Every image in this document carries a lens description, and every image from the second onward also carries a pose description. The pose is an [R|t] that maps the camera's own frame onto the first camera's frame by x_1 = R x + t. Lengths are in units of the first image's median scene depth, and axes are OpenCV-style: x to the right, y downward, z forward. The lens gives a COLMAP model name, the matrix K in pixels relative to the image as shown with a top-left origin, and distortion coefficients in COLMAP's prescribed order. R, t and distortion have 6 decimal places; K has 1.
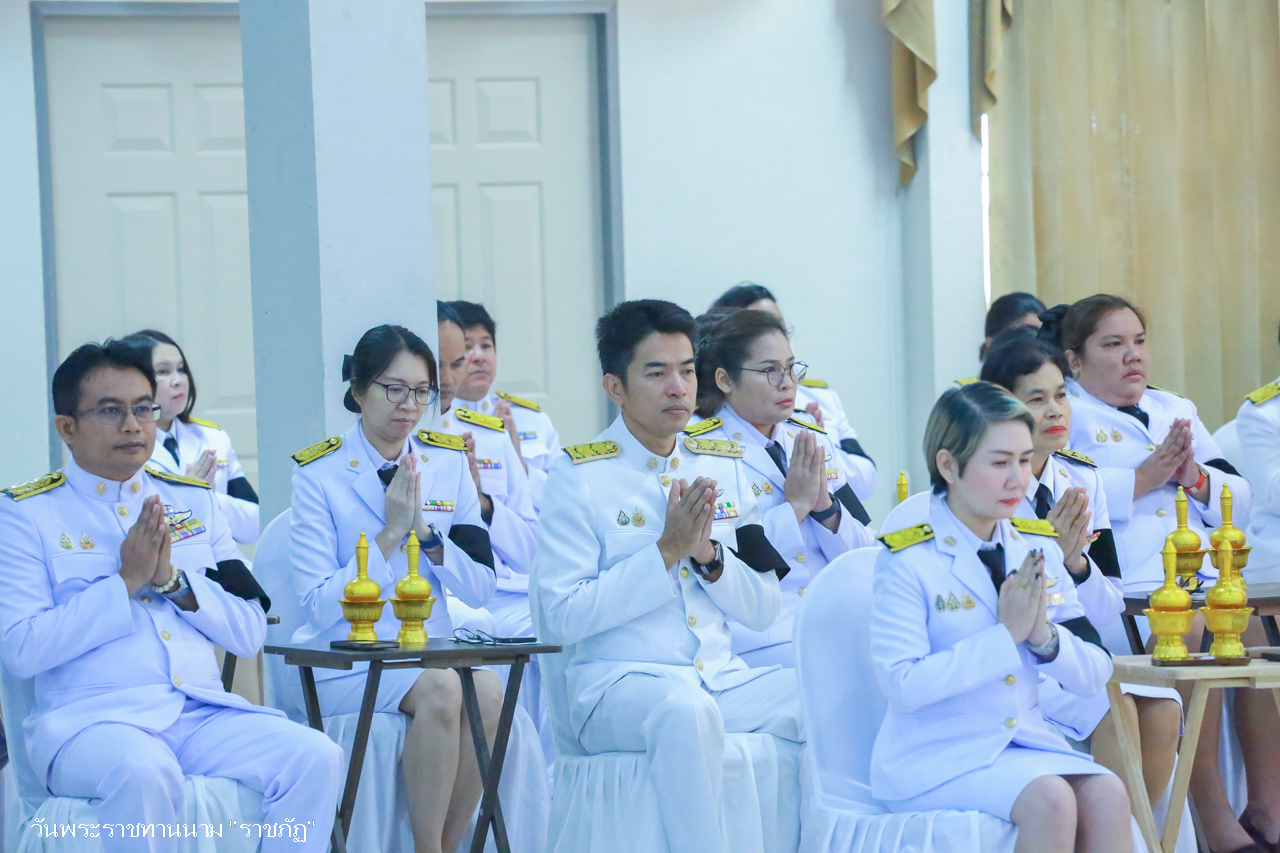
lens RADIAL K [[7291.7, 0, 640.3], [0, 7291.7, 405.1], [0, 0, 1]] dist [7.283807, 2.998070]
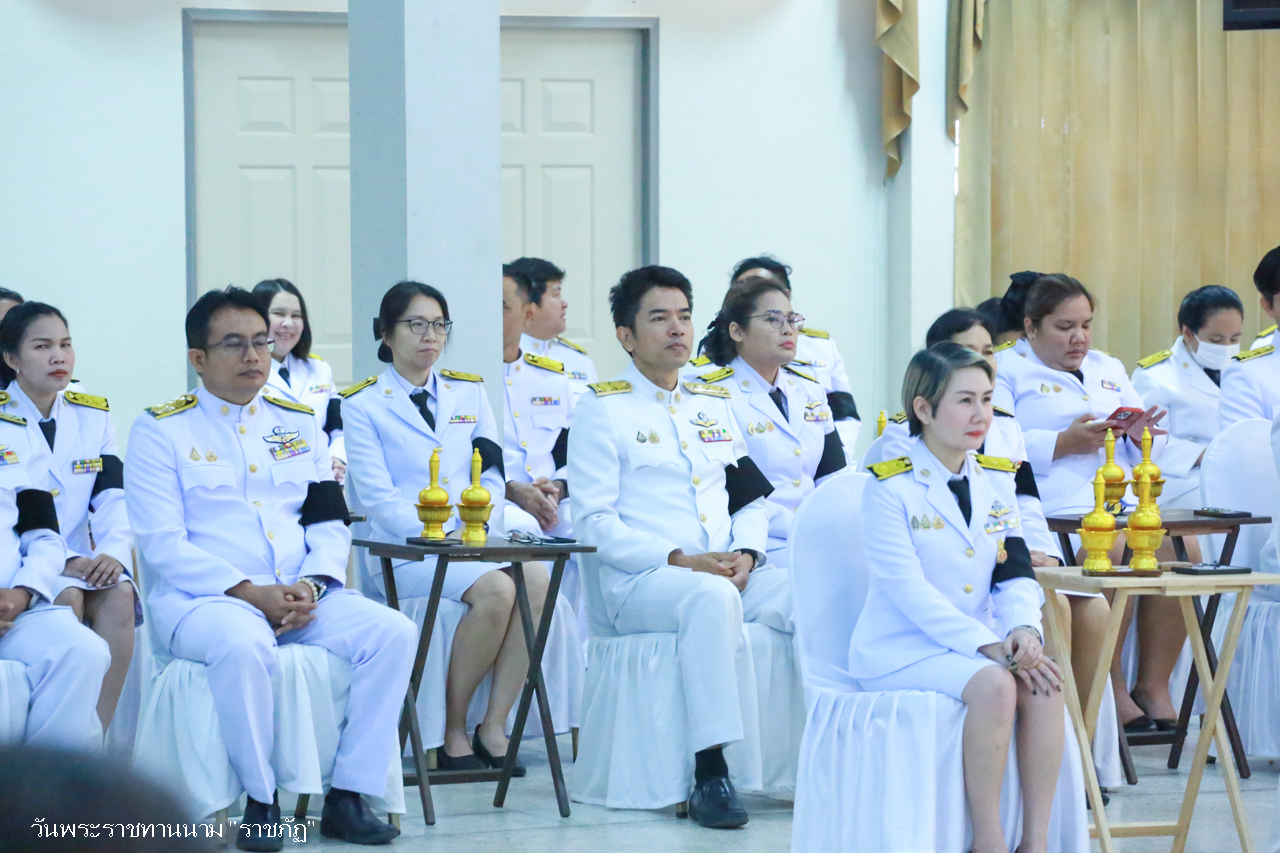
lens RADIAL K [[5783.2, 0, 561.7], [0, 5783.2, 429.8], [0, 0, 1]] dist [2.267830, -2.449322]
pose [[0.999422, 0.028527, -0.018468, 0.000714], [-0.028263, 0.999497, 0.014419, -0.000286], [0.018870, -0.013889, 0.999725, 0.051457]]
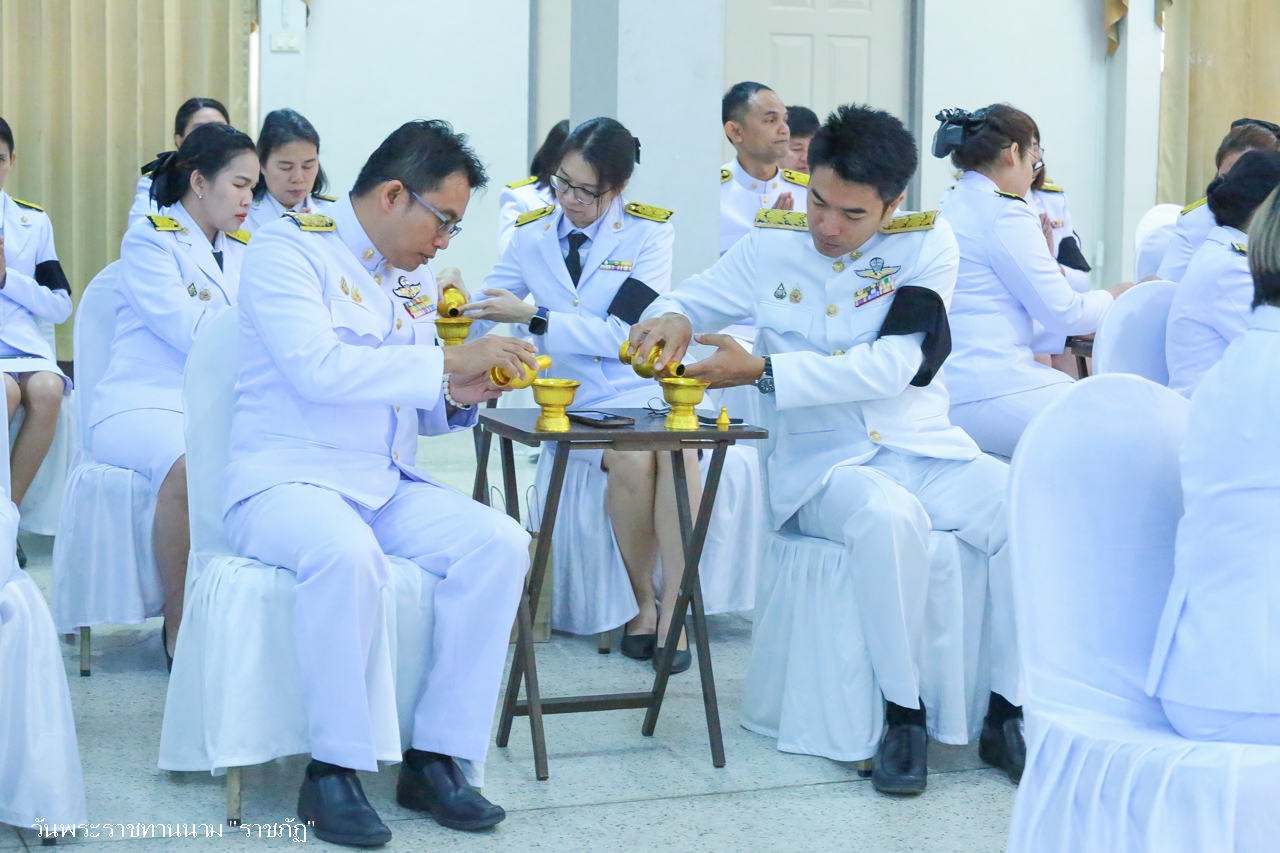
lens RADIAL K [[2583.1, 0, 640.0], [0, 2583.1, 426.5], [0, 0, 1]] dist [0.027644, -1.967021]
pose [[0.990537, 0.059558, -0.123649, 0.014623], [-0.047678, 0.994151, 0.096905, 0.000044], [0.128697, -0.090093, 0.987583, 0.689003]]
